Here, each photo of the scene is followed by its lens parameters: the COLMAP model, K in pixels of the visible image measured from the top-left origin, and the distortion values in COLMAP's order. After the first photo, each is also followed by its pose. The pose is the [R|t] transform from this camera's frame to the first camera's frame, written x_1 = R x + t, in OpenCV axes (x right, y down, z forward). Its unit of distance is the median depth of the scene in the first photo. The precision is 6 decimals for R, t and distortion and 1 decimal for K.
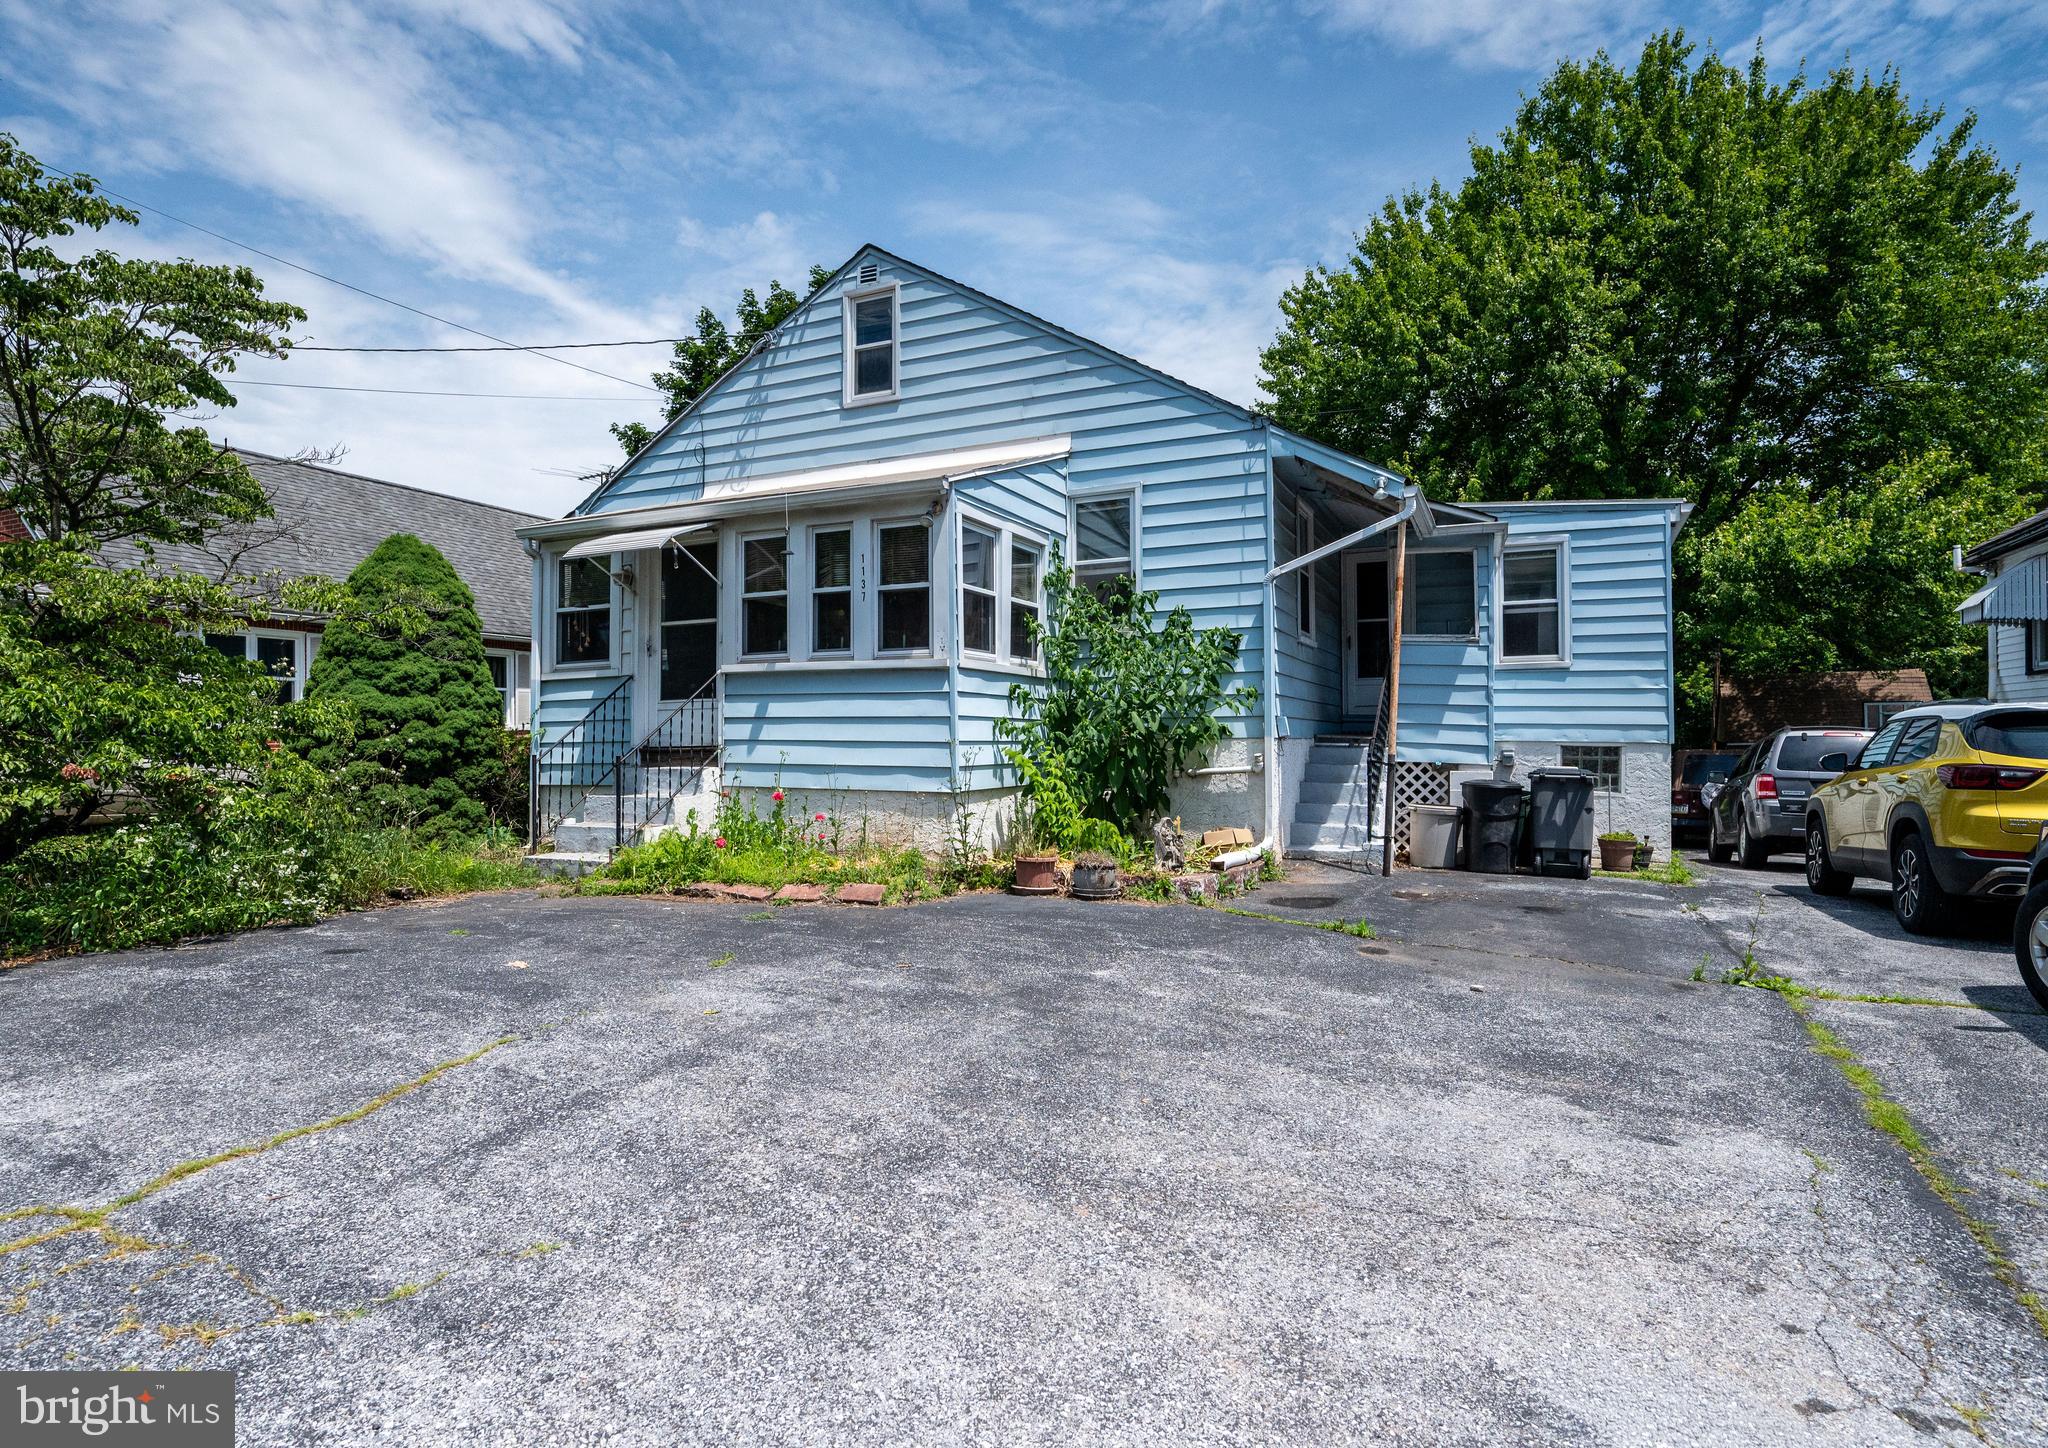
lens RADIAL K [[1091.3, 0, 1024.4], [0, 1091.3, 730.3], [0, 0, 1]] dist [-0.001654, -0.002261]
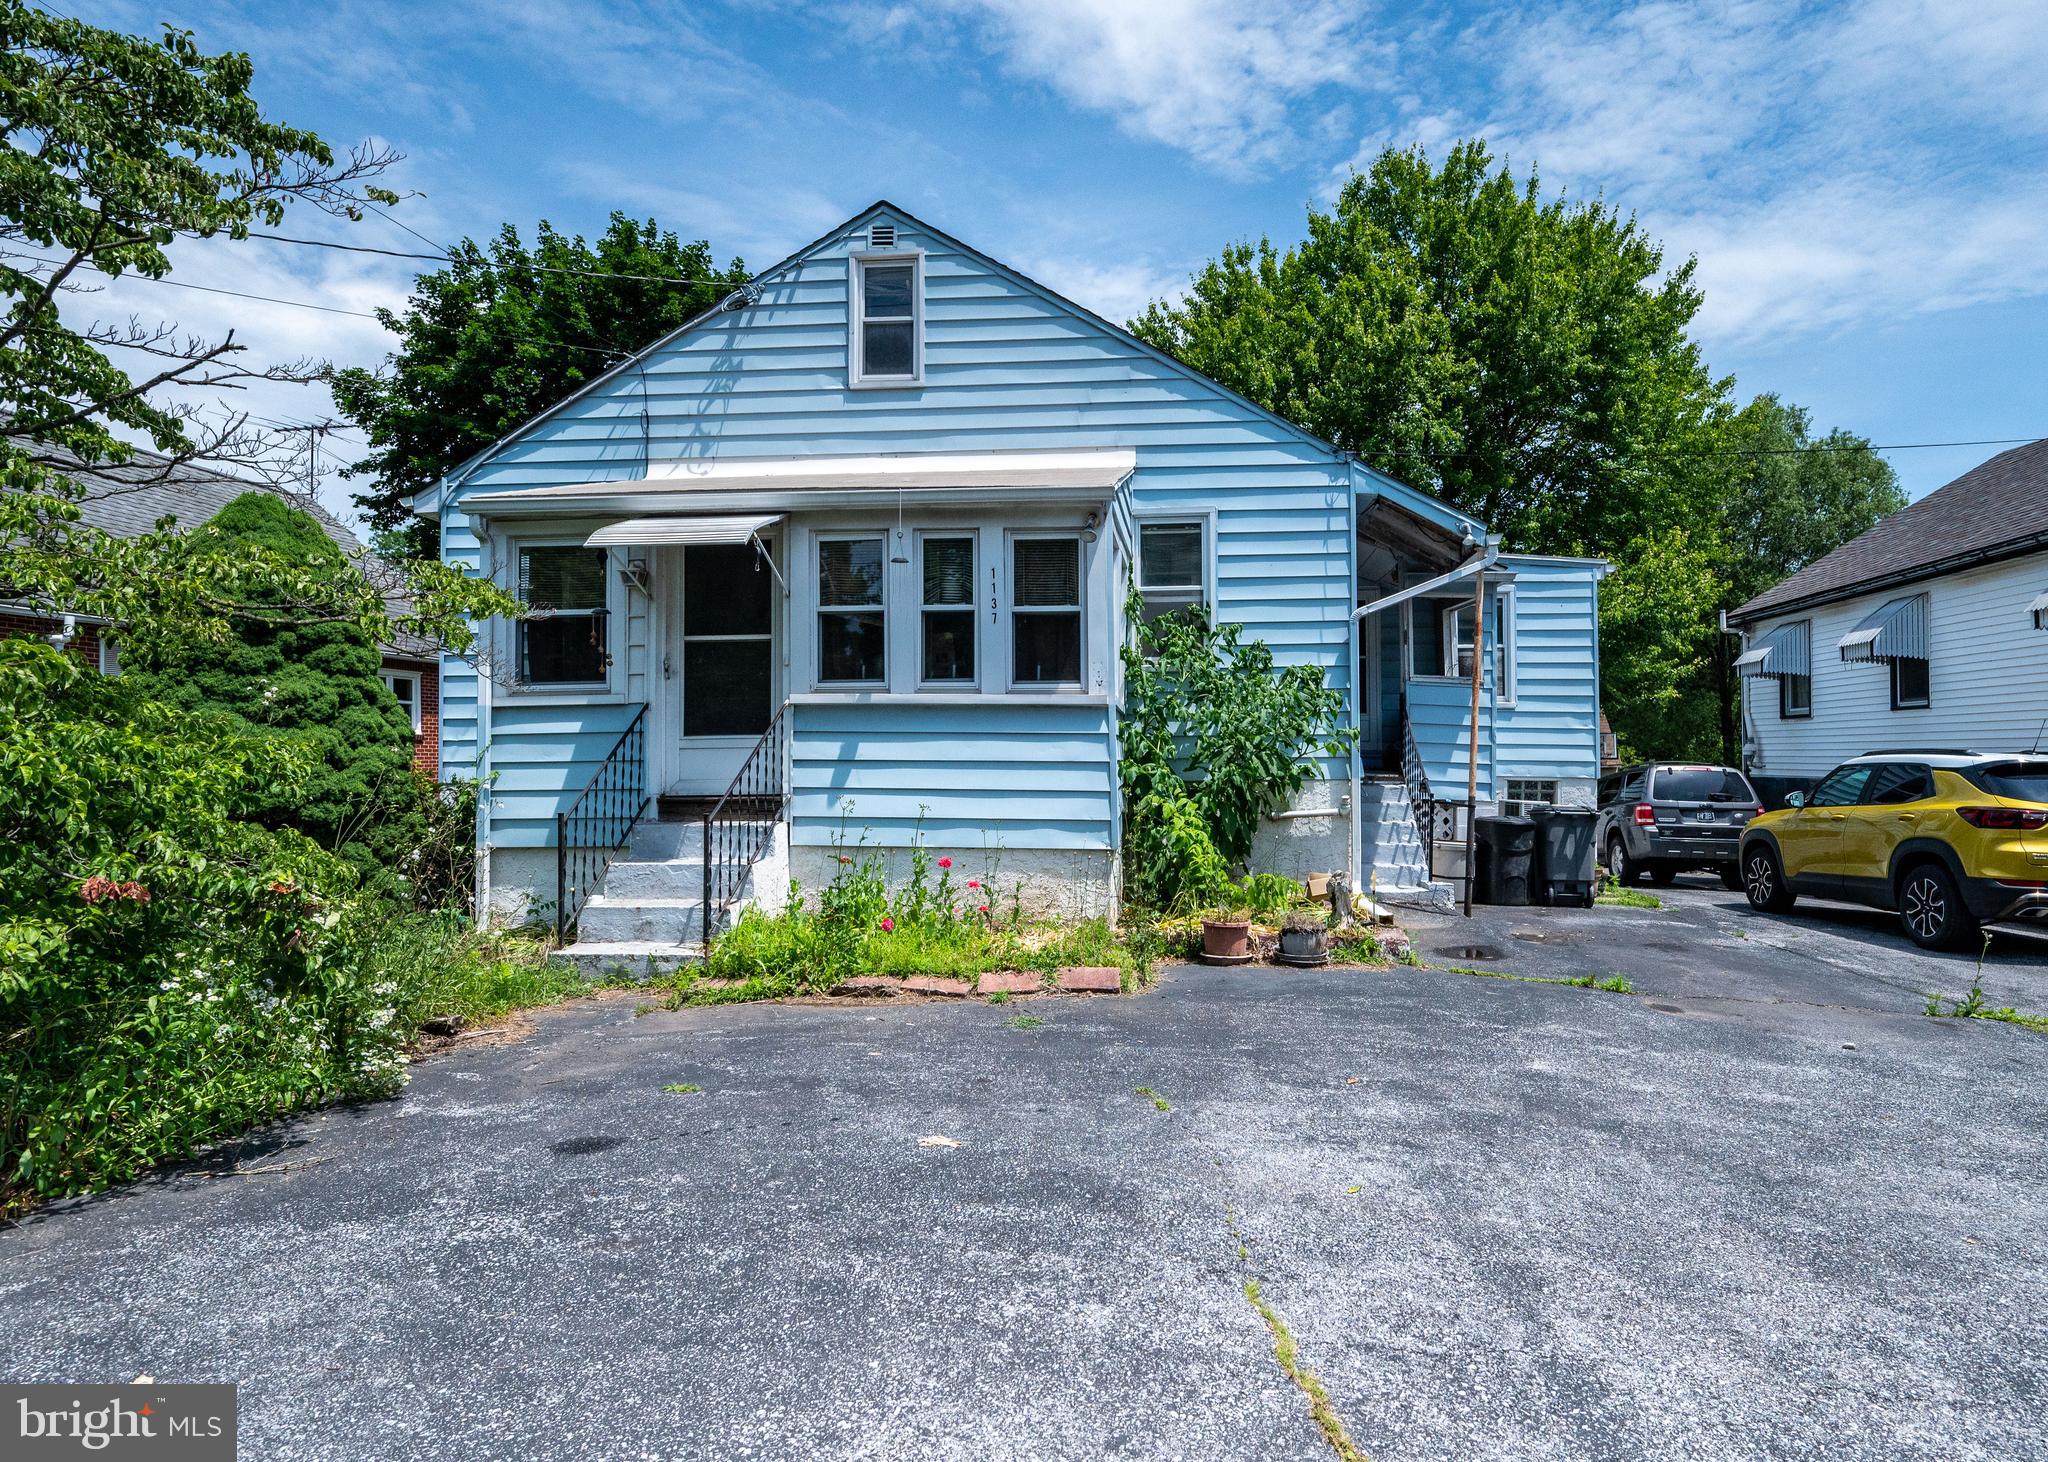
lens RADIAL K [[1083.9, 0, 1019.4], [0, 1083.9, 732.8], [0, 0, 1]] dist [0.000060, -0.000707]
pose [[0.934870, 0.007704, 0.354906, -0.376743], [-0.004848, 0.999948, -0.008935, -0.023554], [-0.354957, 0.006633, 0.934859, 0.187027]]
